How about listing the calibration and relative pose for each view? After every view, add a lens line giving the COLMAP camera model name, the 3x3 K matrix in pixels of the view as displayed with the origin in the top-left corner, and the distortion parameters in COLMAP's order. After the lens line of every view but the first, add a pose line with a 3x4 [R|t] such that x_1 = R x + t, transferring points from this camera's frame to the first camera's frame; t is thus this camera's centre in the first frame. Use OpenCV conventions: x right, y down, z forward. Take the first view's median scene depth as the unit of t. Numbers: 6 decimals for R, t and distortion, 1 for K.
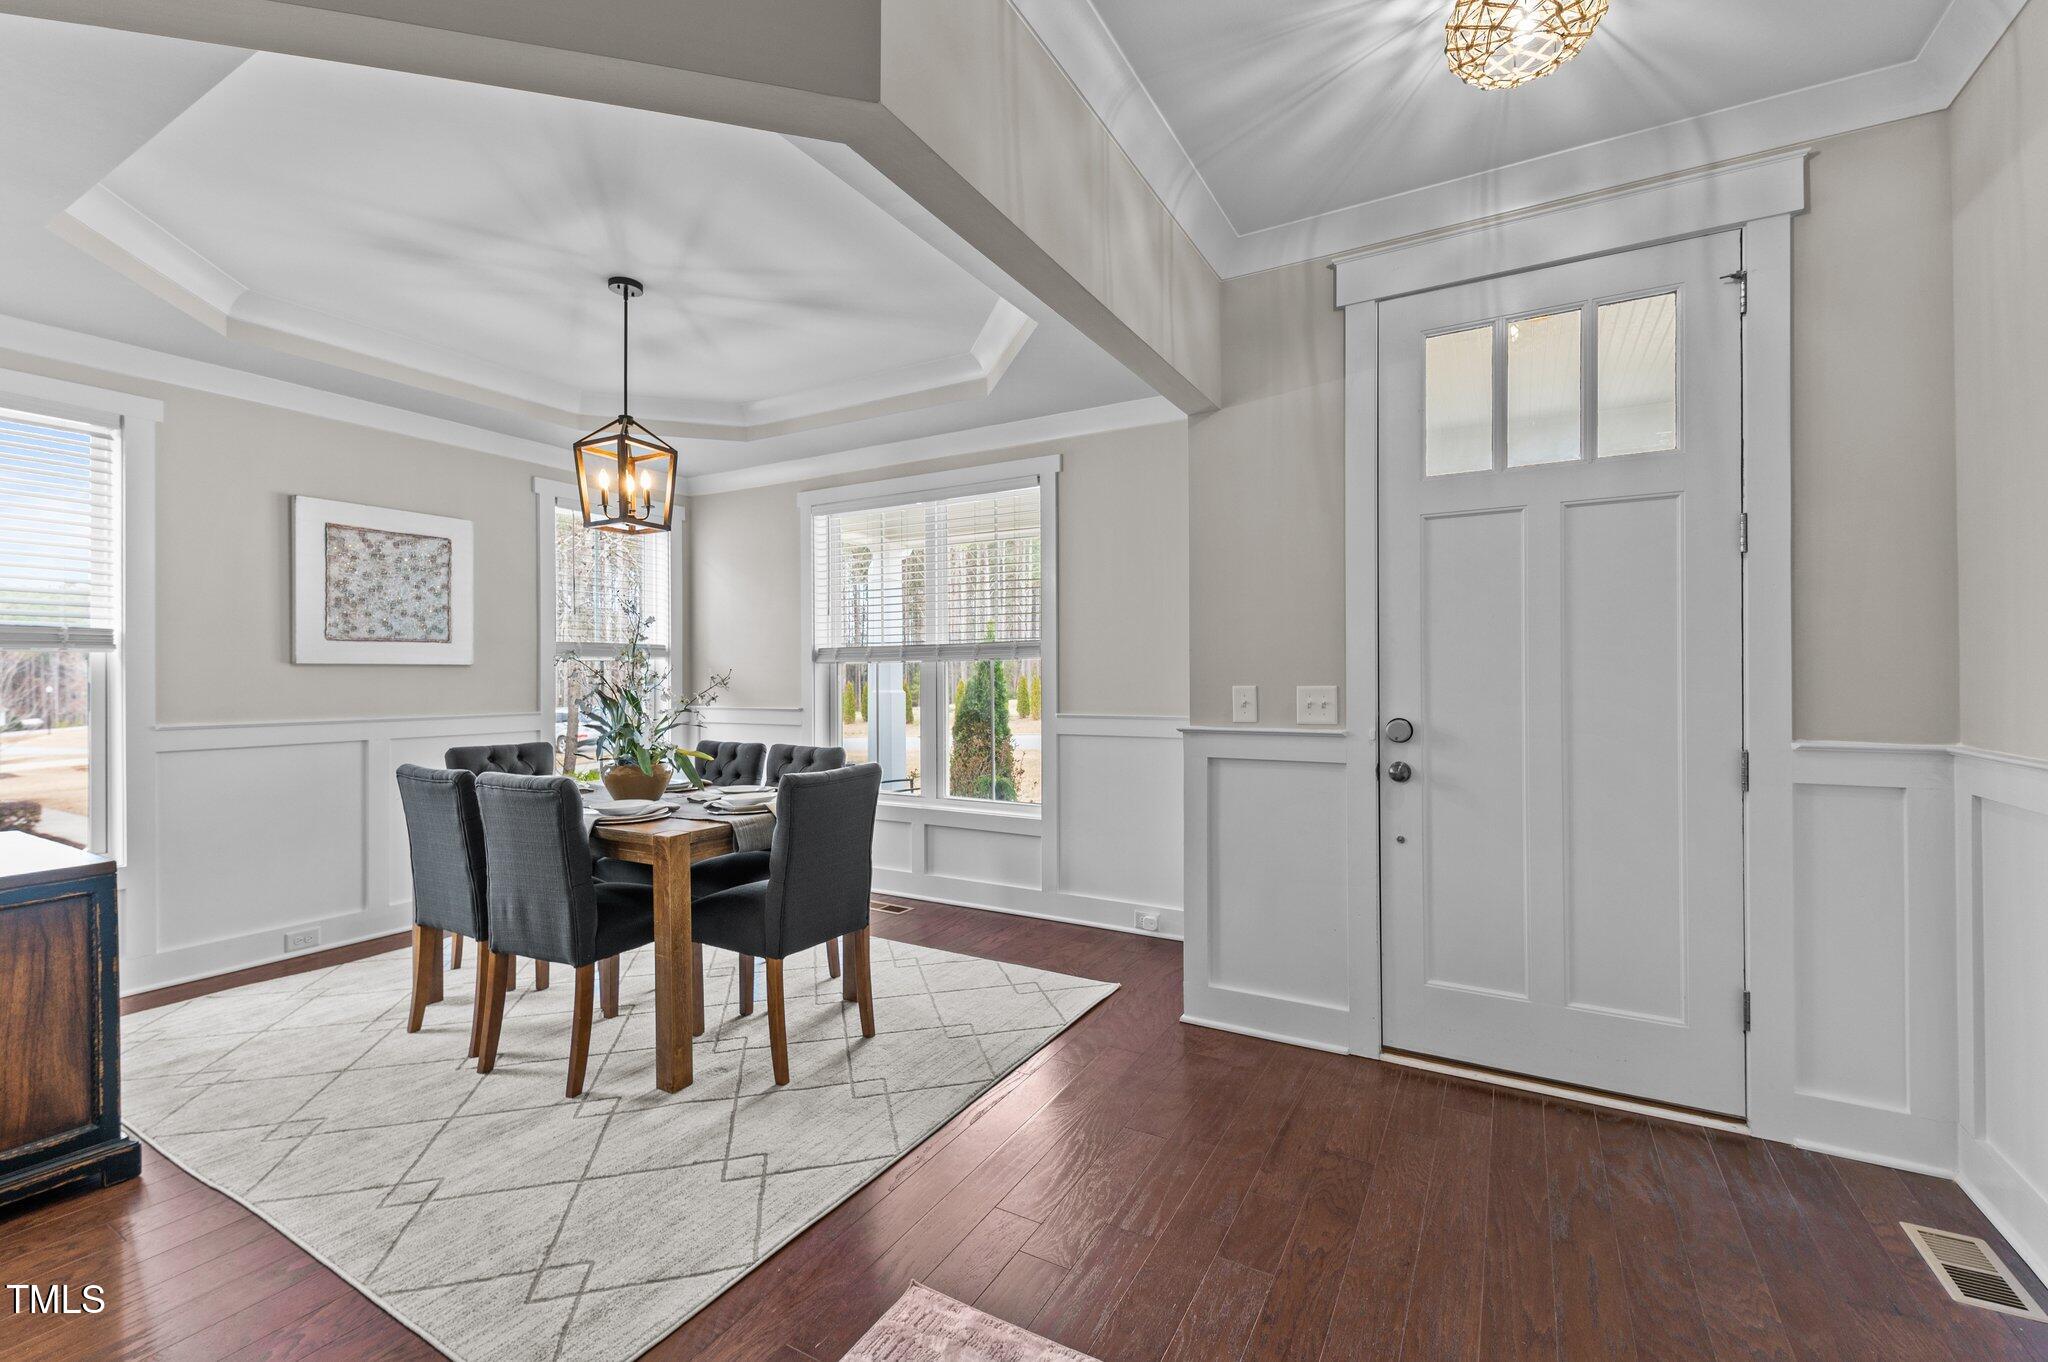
lens RADIAL K [[871.0, 0, 1023.0], [0, 871.0, 676.3], [0, 0, 1]] dist [0.032411, -0.011734]
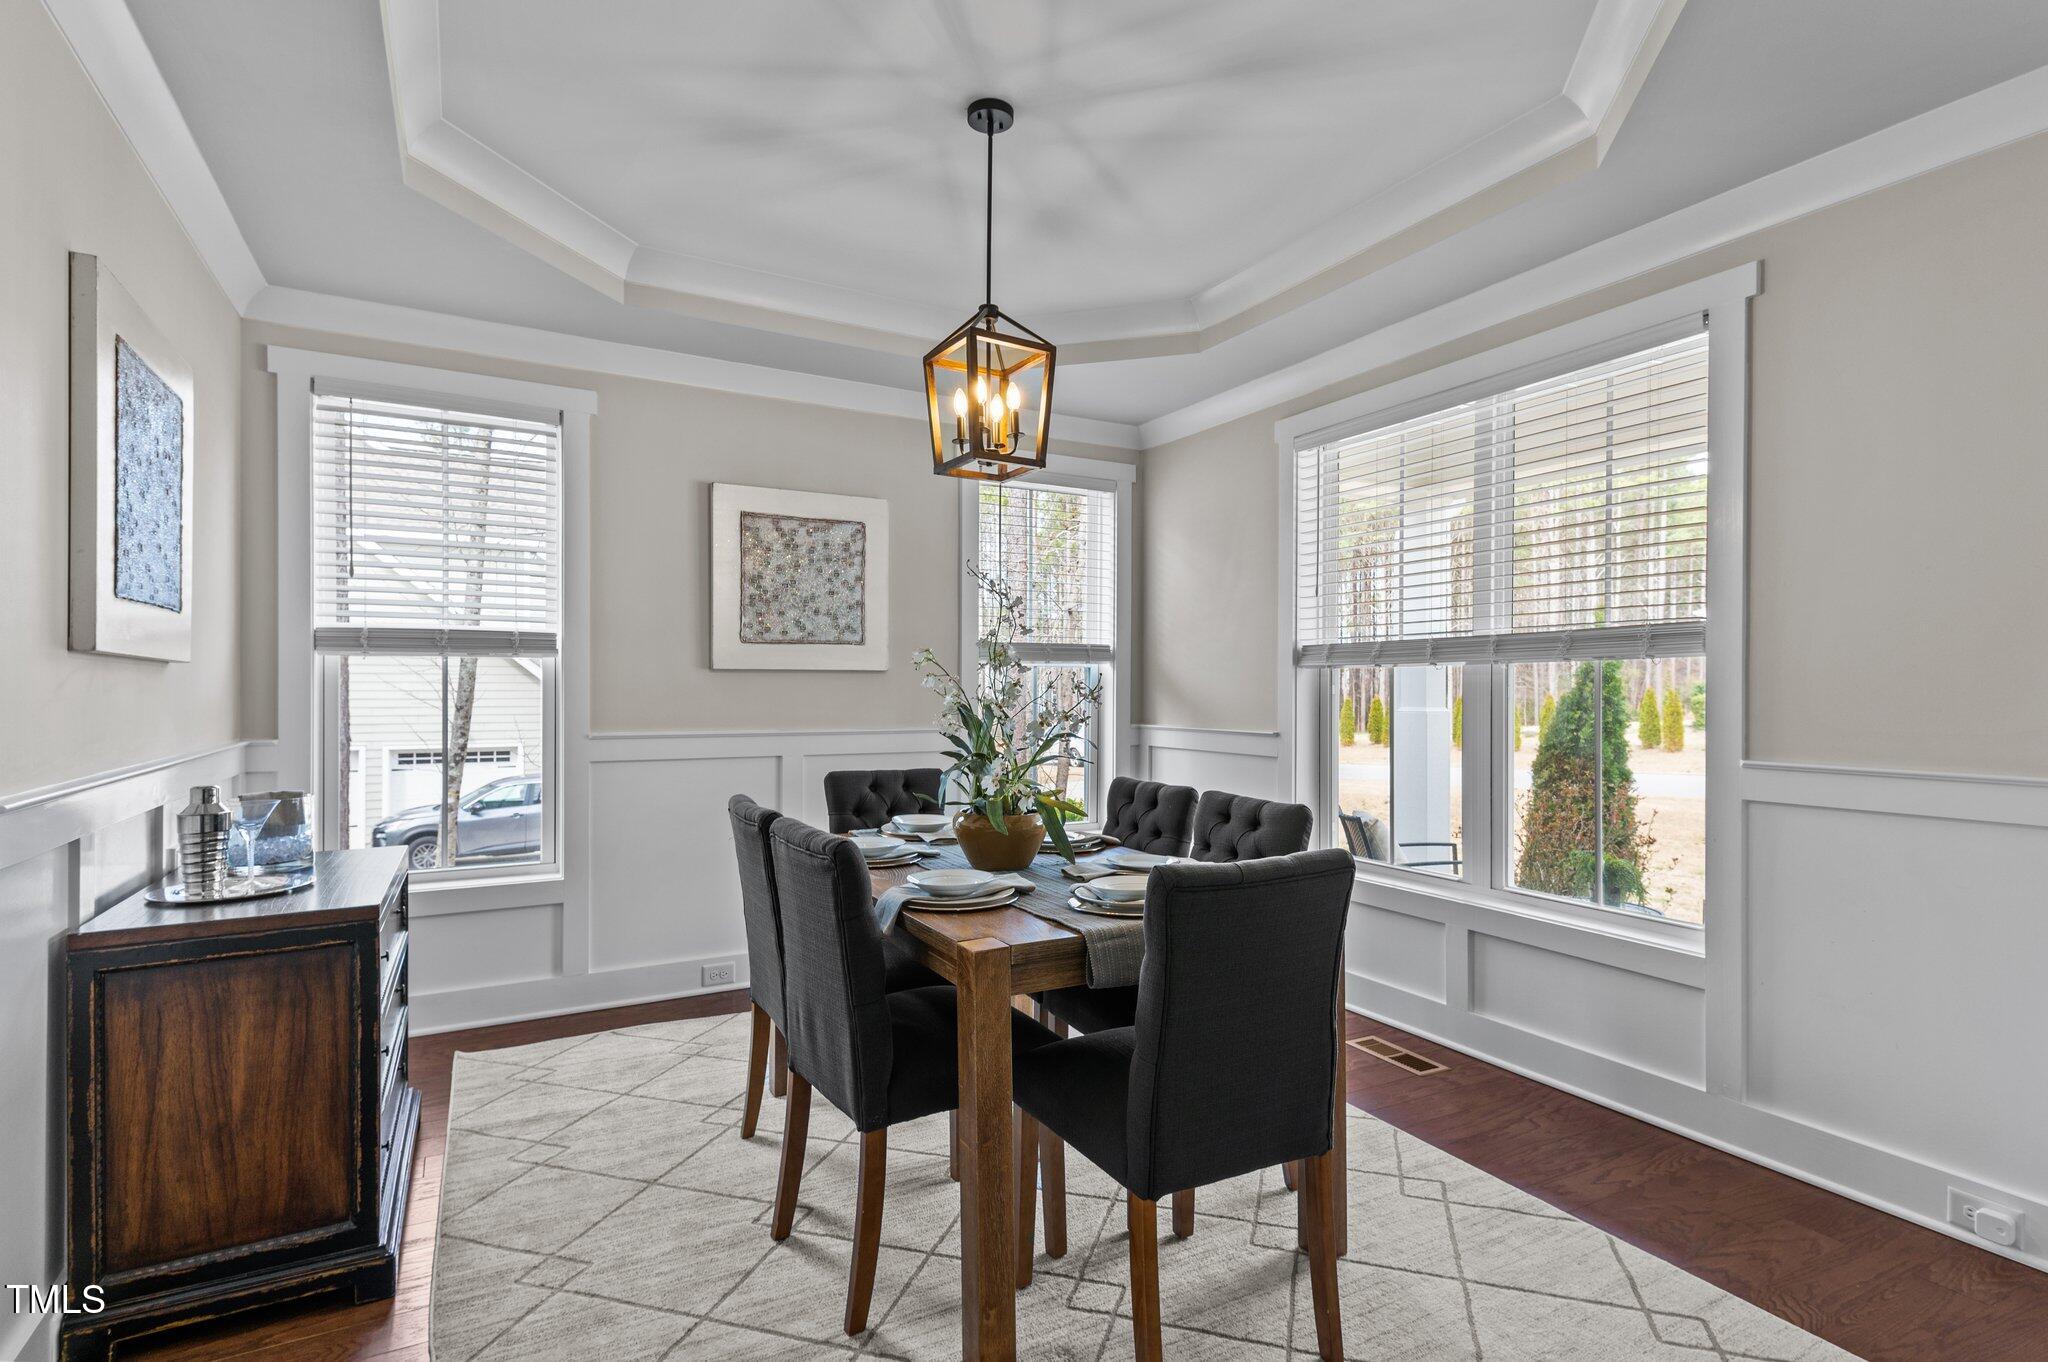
lens RADIAL K [[1006.0, 0, 1024.8], [0, 1006.0, 690.1], [0, 0, 1]] dist [0.035433, -0.014726]
pose [[0.852862, 0.007307, -0.522086, -0.011435], [-0.005782, 0.999973, 0.004550, 0.000678], [0.522105, -0.000862, 0.852881, 0.314582]]
